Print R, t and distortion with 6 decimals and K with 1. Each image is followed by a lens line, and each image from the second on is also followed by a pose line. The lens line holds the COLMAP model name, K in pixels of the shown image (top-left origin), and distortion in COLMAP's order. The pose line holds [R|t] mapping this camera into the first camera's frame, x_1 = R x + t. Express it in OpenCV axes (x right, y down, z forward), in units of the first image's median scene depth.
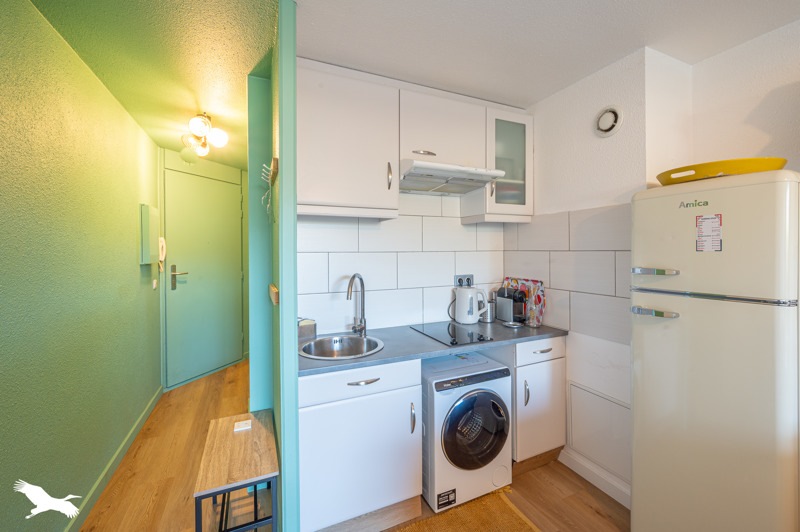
lens RADIAL K [[304.1, 0, 403.0], [0, 304.1, 254.4], [0, 0, 1]] dist [0.001393, 0.000075]
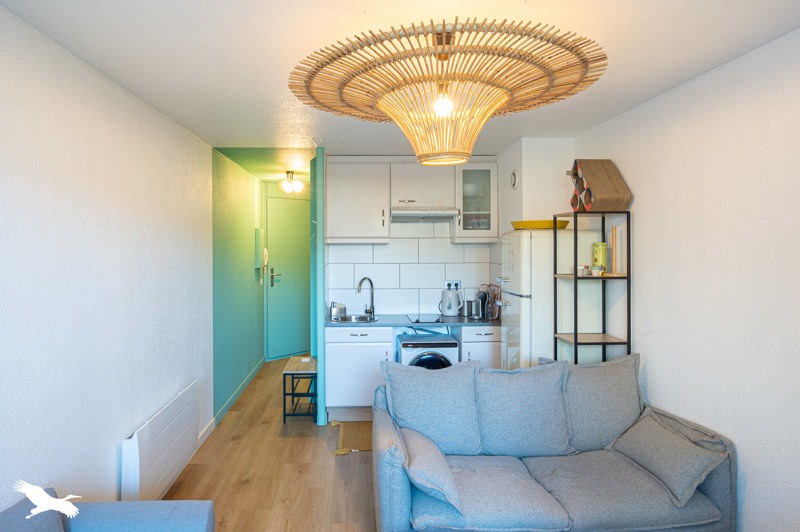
lens RADIAL K [[519.2, 0, 400.0], [0, 519.2, 266.0], [0, 0, 1]] dist [-0.002159, -0.000154]
pose [[0.922320, 0.018454, -0.385986, 0.927297], [-0.006339, 0.999447, 0.032636, -0.075640], [0.386375, -0.027654, 0.921927, -1.274939]]
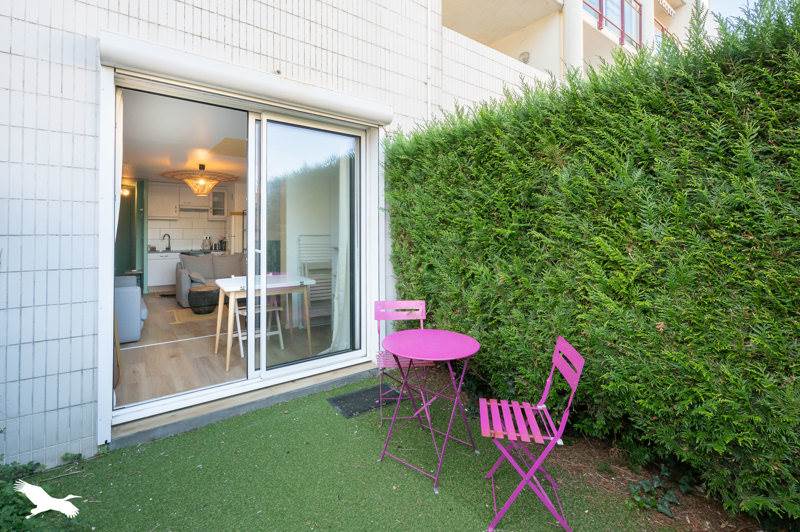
lens RADIAL K [[356.9, 0, 397.7], [0, 356.9, 228.4], [0, 0, 1]] dist [-0.001363, -0.000095]
pose [[0.985199, 0.009998, 0.171120, 1.682602], [-0.004007, 0.999368, -0.035318, 0.124786], [-0.171365, 0.034109, 0.984617, -3.409729]]
